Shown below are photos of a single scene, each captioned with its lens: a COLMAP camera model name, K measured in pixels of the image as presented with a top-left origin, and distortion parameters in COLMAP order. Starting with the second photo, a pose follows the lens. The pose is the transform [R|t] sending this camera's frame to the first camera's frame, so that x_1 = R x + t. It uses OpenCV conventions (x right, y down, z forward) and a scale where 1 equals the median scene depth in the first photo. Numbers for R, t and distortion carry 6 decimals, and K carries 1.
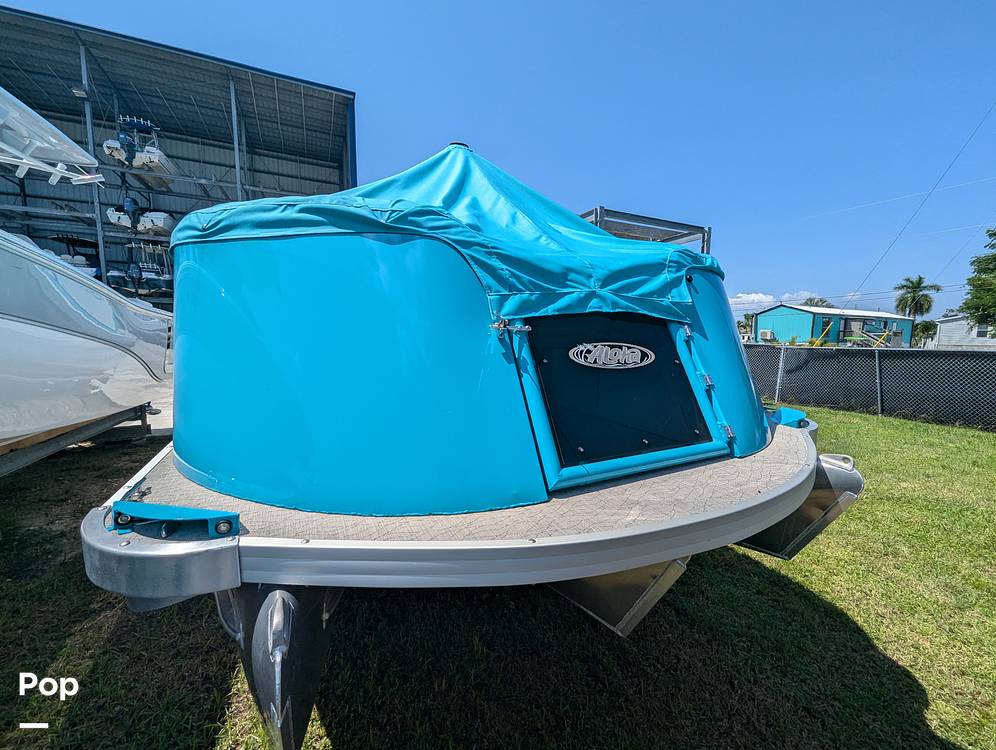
lens RADIAL K [[393.3, 0, 499.4], [0, 393.3, 378.4], [0, 0, 1]] dist [0.002966, -0.002398]
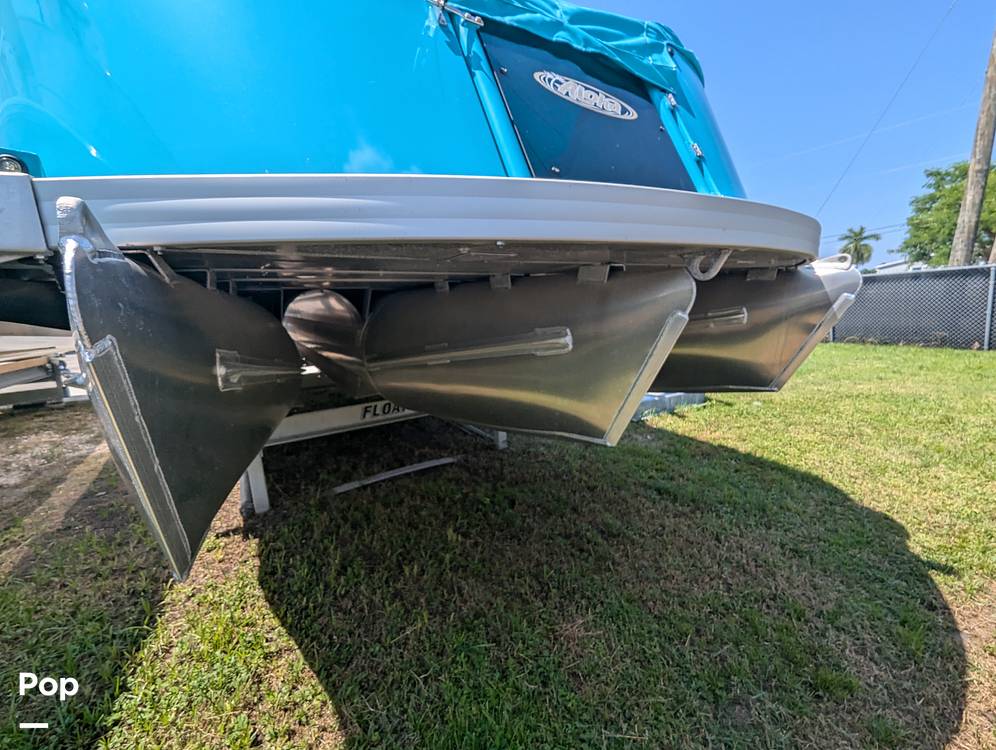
lens RADIAL K [[397.3, 0, 499.5], [0, 397.3, 380.6], [0, 0, 1]] dist [0.000657, 0.000261]
pose [[0.994583, -0.064444, 0.081557, 0.003769], [0.058208, 0.995356, 0.076665, 0.307852], [-0.086119, -0.071503, 0.993716, 0.117547]]
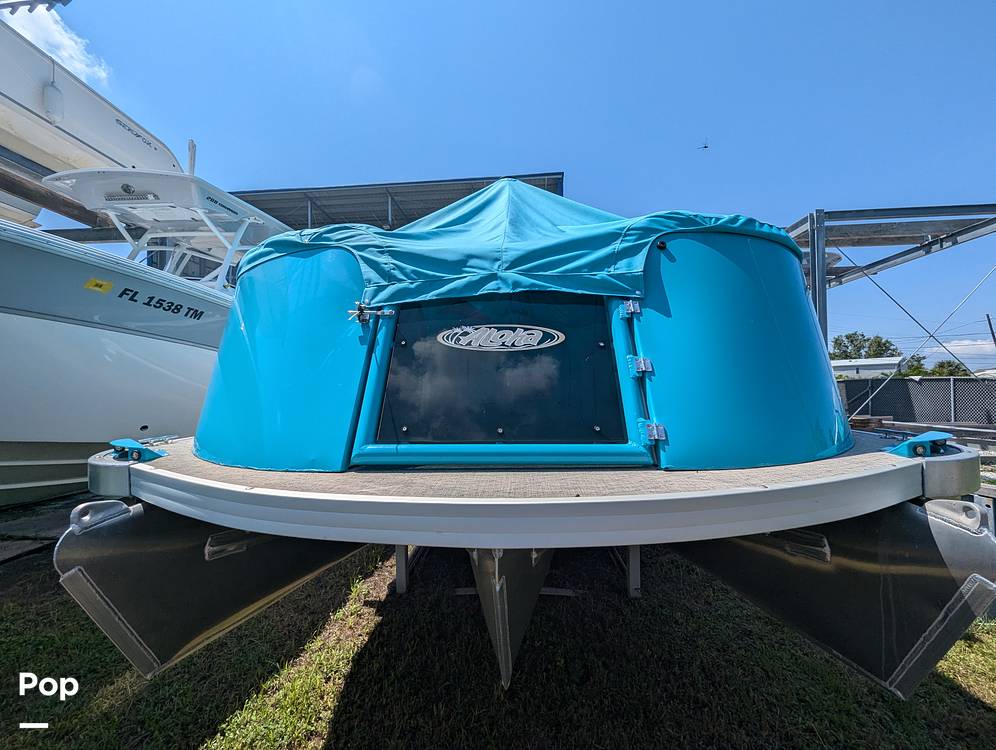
lens RADIAL K [[393.3, 0, 499.4], [0, 393.3, 378.4], [0, 0, 1]] dist [0.002966, -0.002398]
pose [[0.859032, -0.031427, -0.510956, 0.514658], [-0.034927, 0.992190, -0.119748, 0.096759], [0.510729, 0.120713, 0.851225, 0.176136]]
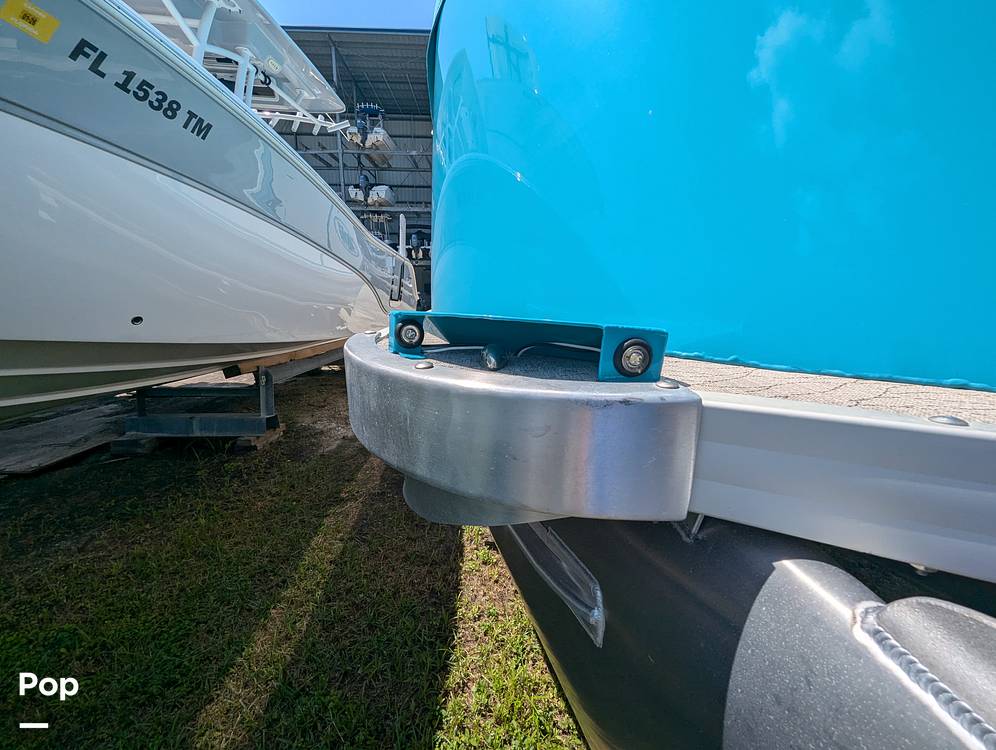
lens RADIAL K [[395.0, 0, 499.6], [0, 395.0, 380.9], [0, 0, 1]] dist [-0.000592, -0.002648]
pose [[0.912683, 0.087937, -0.399094, -0.287206], [-0.047761, 0.992834, 0.109539, 0.157861], [0.405867, -0.080913, 0.910343, 0.260219]]
